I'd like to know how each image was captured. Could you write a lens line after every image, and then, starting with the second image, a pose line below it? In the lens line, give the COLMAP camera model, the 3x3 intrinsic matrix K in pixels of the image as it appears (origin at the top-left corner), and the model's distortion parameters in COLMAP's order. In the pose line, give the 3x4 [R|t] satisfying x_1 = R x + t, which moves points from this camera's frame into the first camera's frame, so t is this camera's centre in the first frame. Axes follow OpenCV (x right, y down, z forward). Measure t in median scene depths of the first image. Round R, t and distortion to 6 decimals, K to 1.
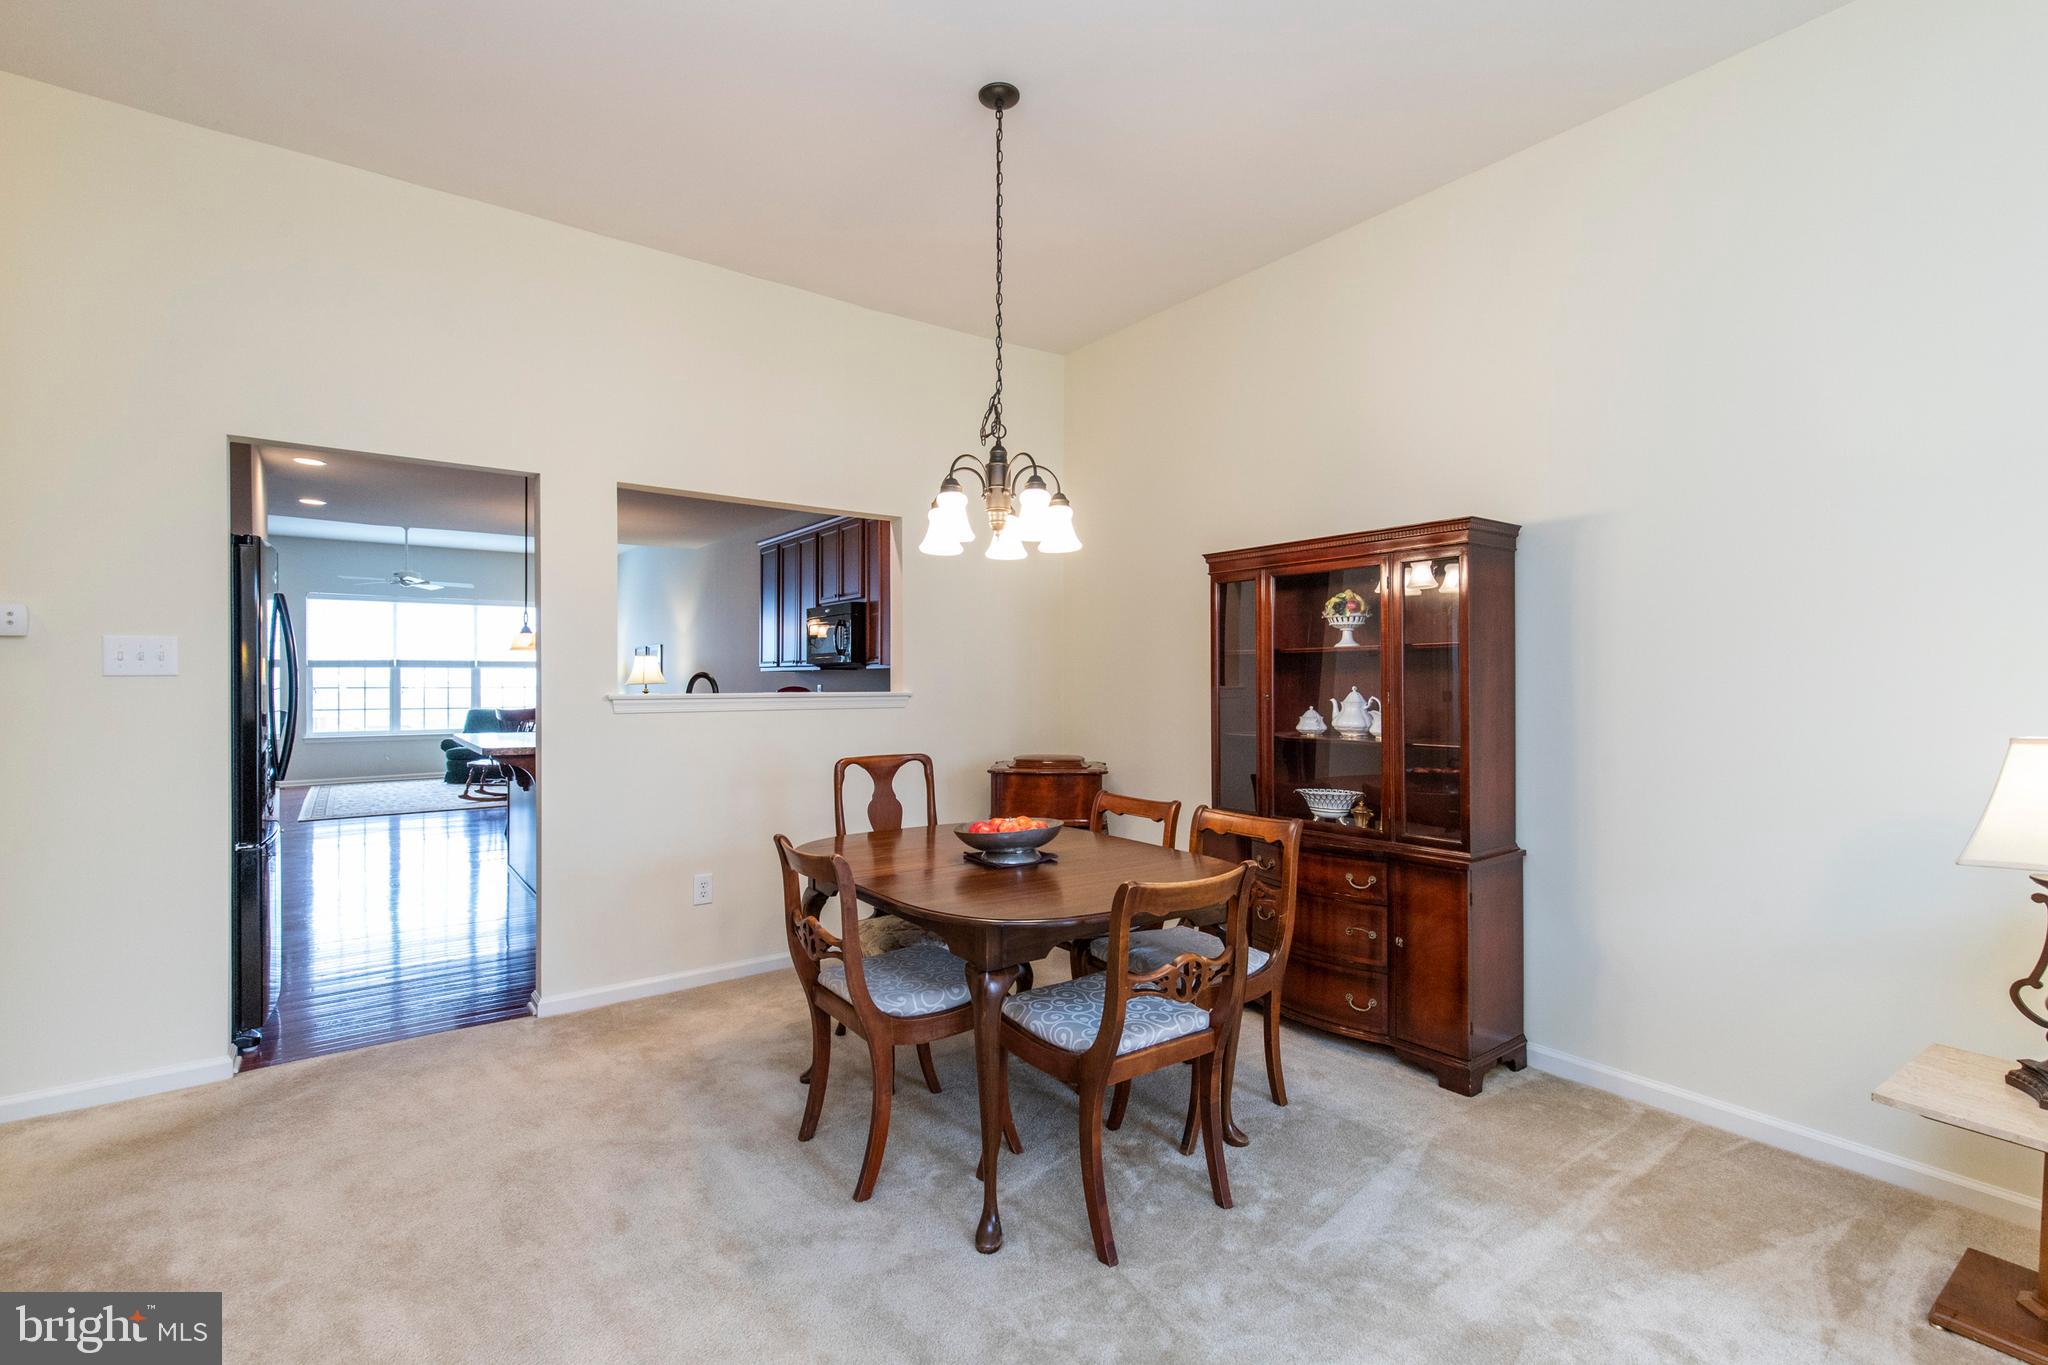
lens RADIAL K [[921.4, 0, 999.9], [0, 921.4, 682.6], [0, 0, 1]] dist [0.005279, 0.000130]
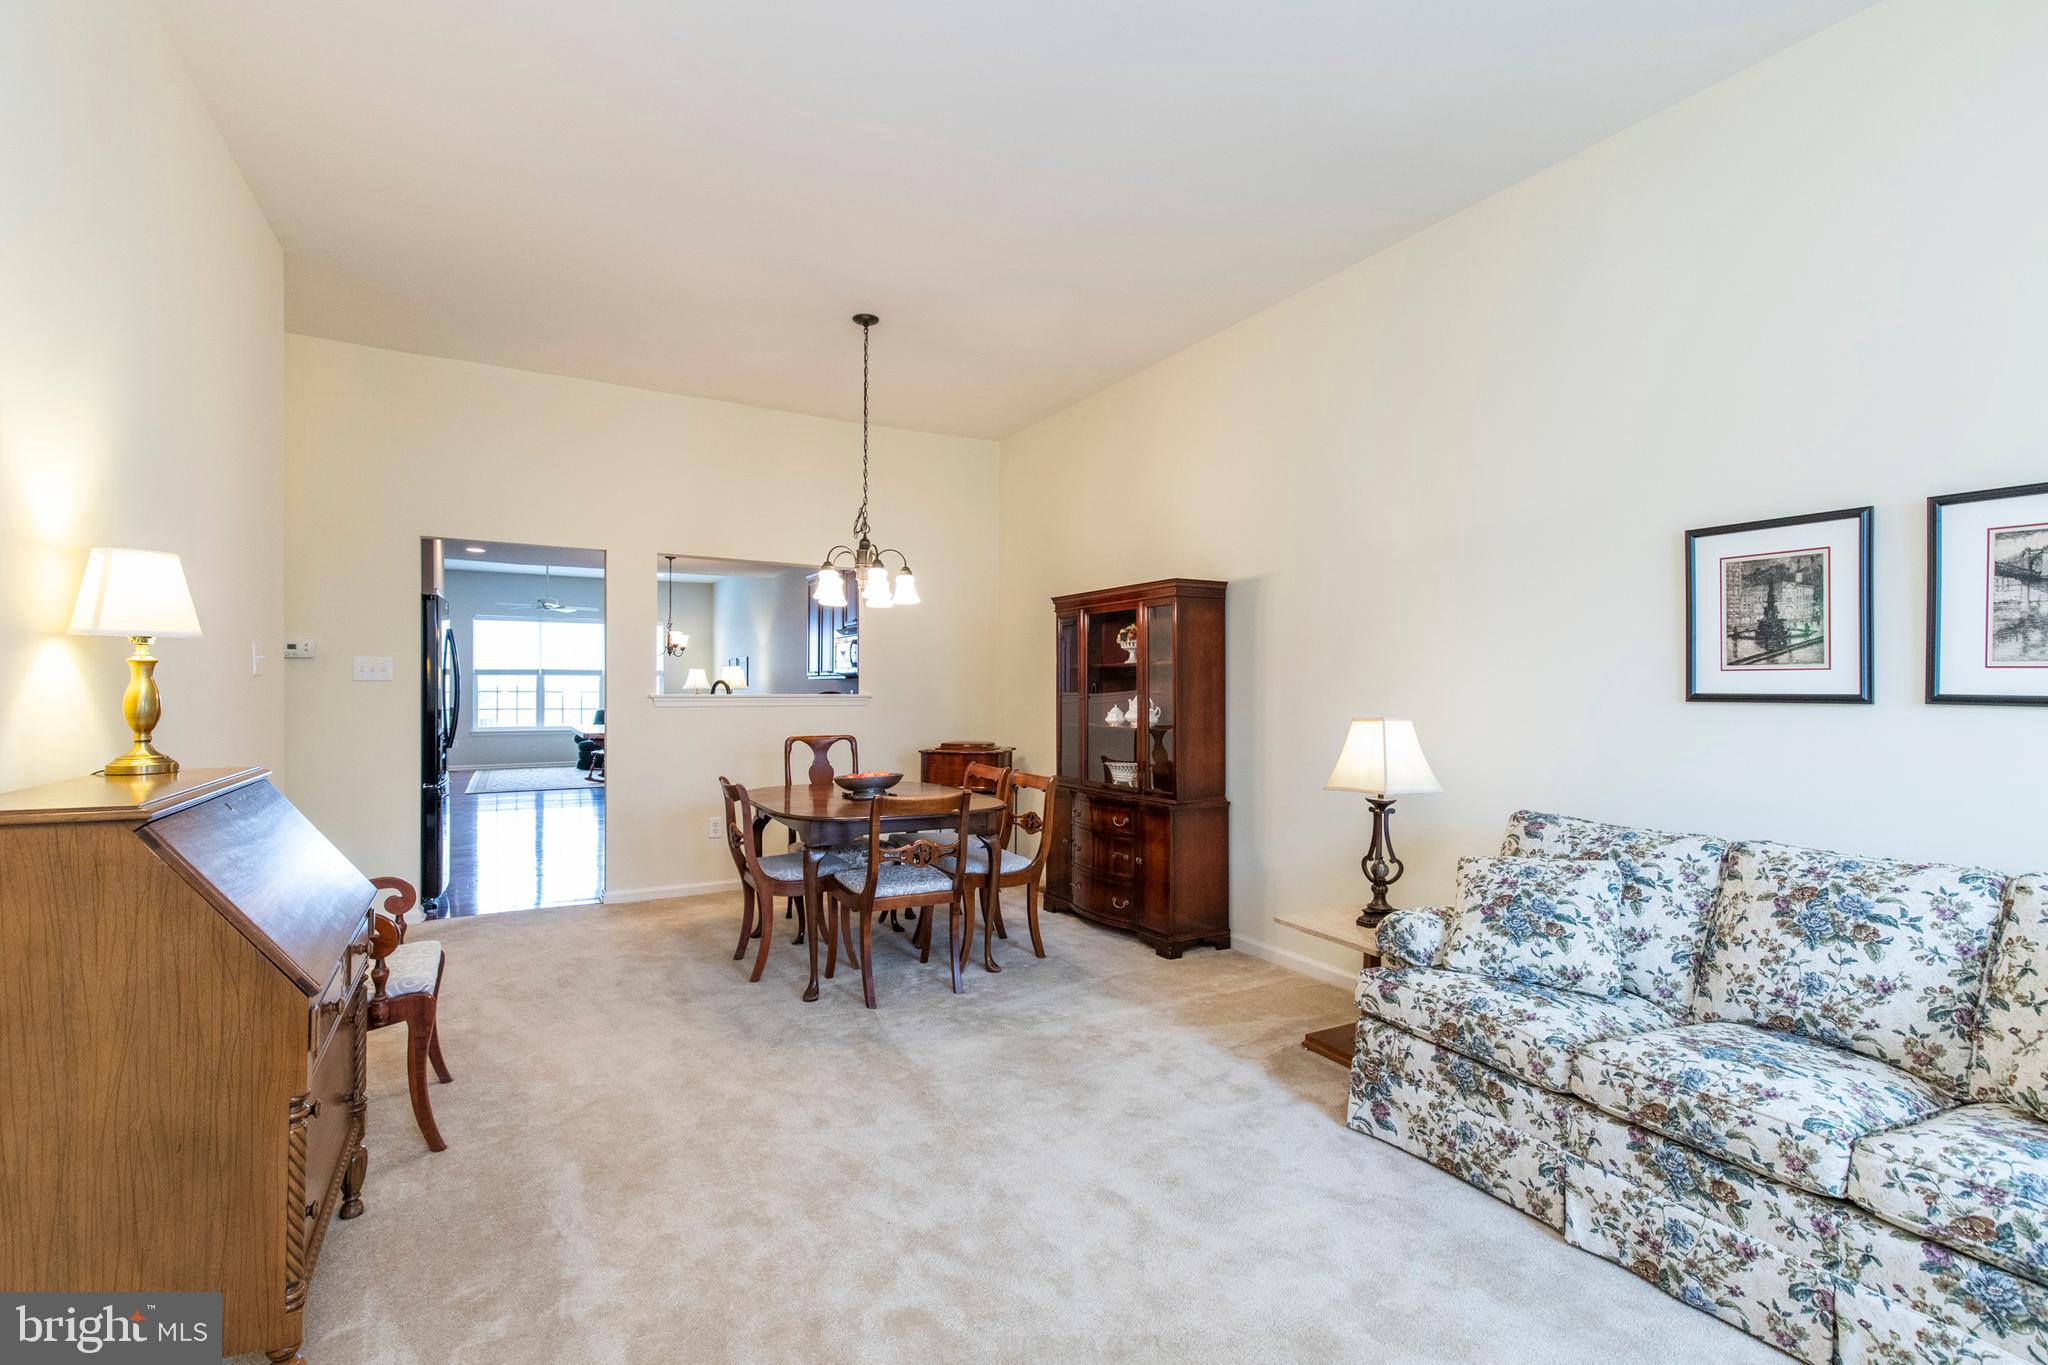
lens RADIAL K [[912.9, 0, 1019.4], [0, 912.9, 689.1], [0, 0, 1]] dist [0.003020, -0.000212]
pose [[0.993998, 0.004017, -0.109322, 0.356325], [-0.004234, 0.999990, -0.001751, 0.004844], [0.109314, 0.002203, 0.994005, -0.441355]]
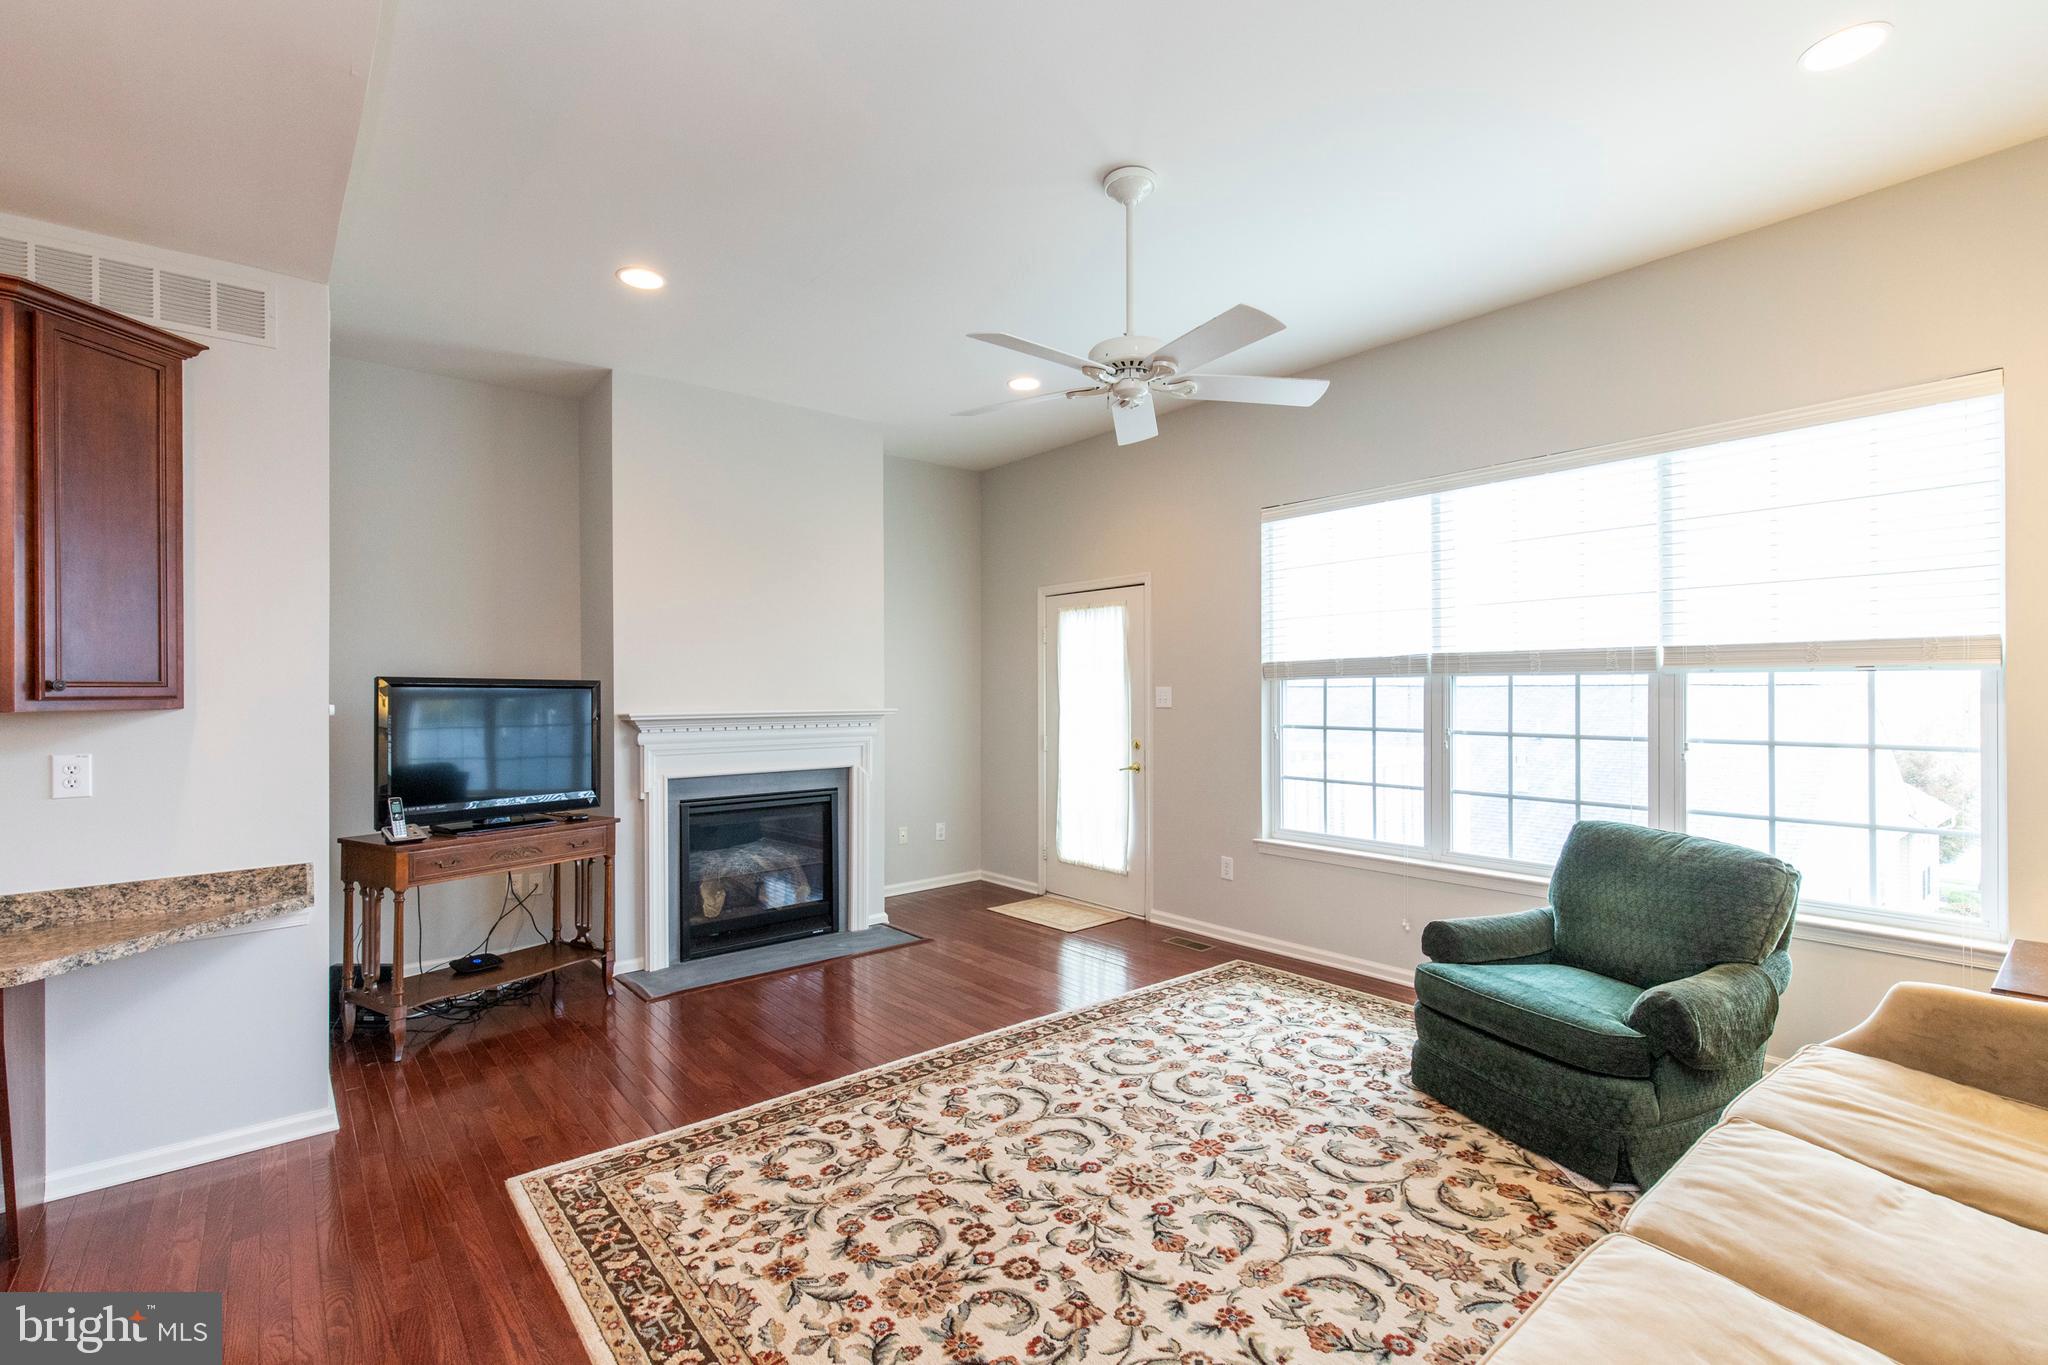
lens RADIAL K [[922.7, 0, 1021.8], [0, 922.7, 690.4], [0, 0, 1]] dist [0.006789, -0.000982]
pose [[0.068546, 0.000612, -0.997648, -0.989949], [0.004312, 0.999990, 0.000910, -0.038124], [0.997639, -0.004364, 0.068542, 2.644260]]
